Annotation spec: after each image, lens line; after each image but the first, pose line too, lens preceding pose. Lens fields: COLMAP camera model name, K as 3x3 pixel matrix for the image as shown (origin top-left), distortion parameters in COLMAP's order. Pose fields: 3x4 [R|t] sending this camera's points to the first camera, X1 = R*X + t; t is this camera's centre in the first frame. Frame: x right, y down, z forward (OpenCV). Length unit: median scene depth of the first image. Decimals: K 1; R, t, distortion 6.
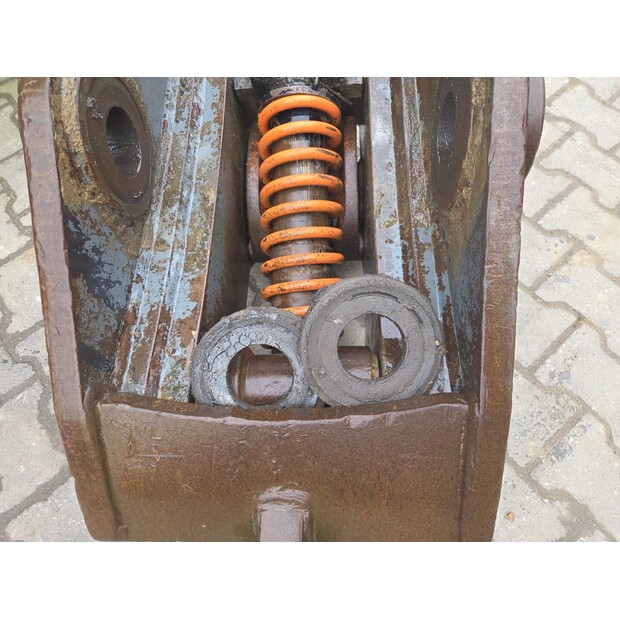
lens RADIAL K [[418.1, 0, 312.2], [0, 418.1, 314.6], [0, 0, 1]] dist [0.052486, -0.040926]
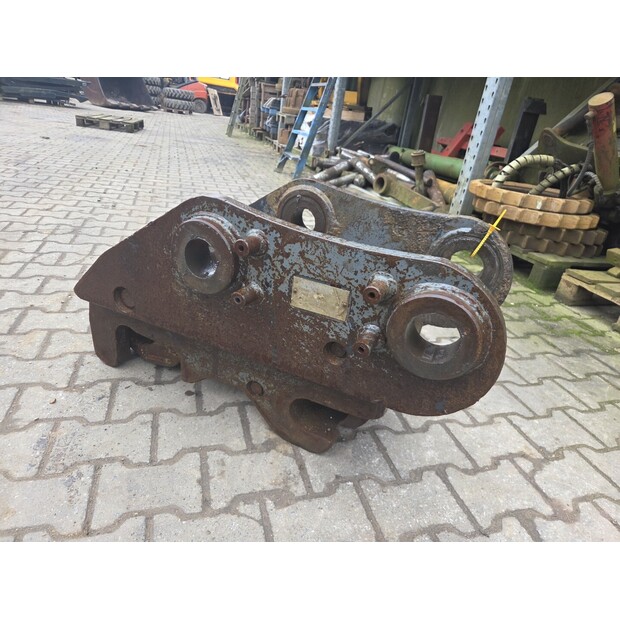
lens RADIAL K [[418.1, 0, 314.9], [0, 418.1, 311.6], [0, 0, 1]] dist [0.052486, -0.040926]
pose [[-0.405544, 0.402582, -0.820647, 1.105125], [-0.859247, 0.138359, 0.492494, -1.025388], [0.311813, 0.904867, 0.289806, 0.518707]]
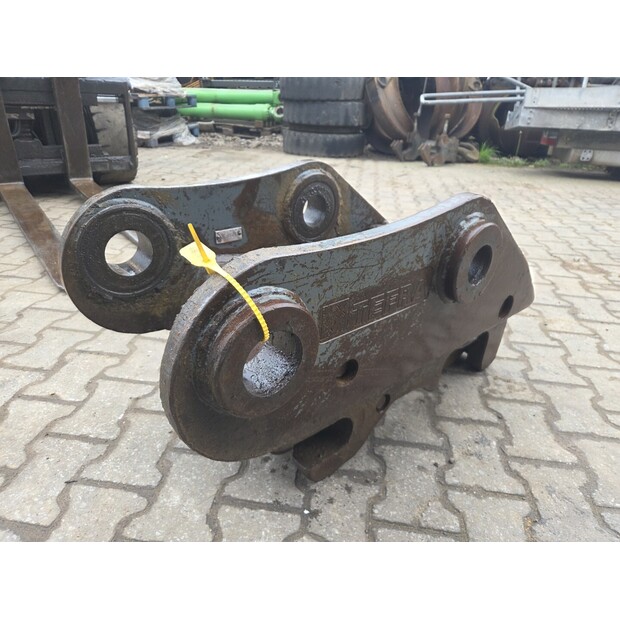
lens RADIAL K [[418.1, 0, 312.2], [0, 418.1, 320.4], [0, 0, 1]] dist [0.052486, -0.040926]
pose [[-0.670425, -0.330882, 0.664114, -0.811935], [0.664224, 0.131239, 0.735923, -1.228008], [-0.330661, 0.934502, 0.131794, 0.779139]]
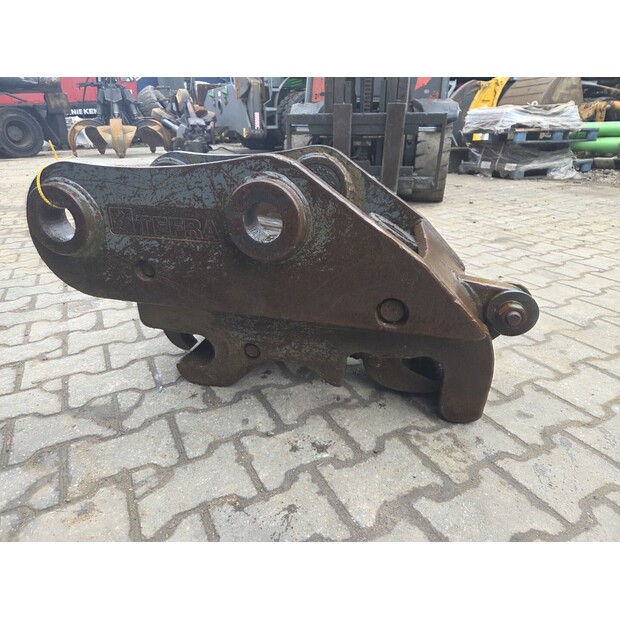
lens RADIAL K [[418.1, 0, 306.4], [0, 418.1, 311.1], [0, 0, 1]] dist [0.052486, -0.040926]
pose [[0.227749, -0.335696, 0.914023, -1.359453], [0.870592, 0.490633, -0.036731, -0.028423], [-0.436120, 0.804107, 0.403995, 0.375459]]
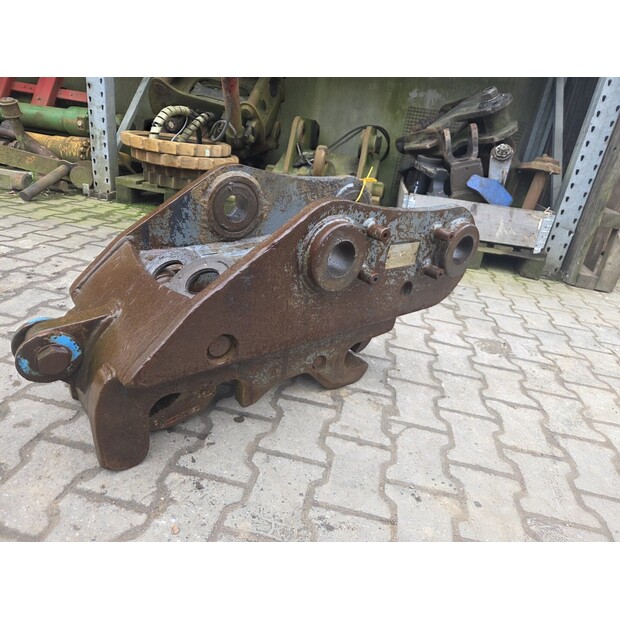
lens RADIAL K [[418.1, 0, 314.2], [0, 418.1, 306.6], [0, 0, 1]] dist [0.052486, -0.040926]
pose [[0.618116, 0.446525, -0.646953, 1.046536], [-0.763825, 0.535647, -0.360076, 0.264713], [0.185755, 0.716727, 0.672159, -0.071603]]
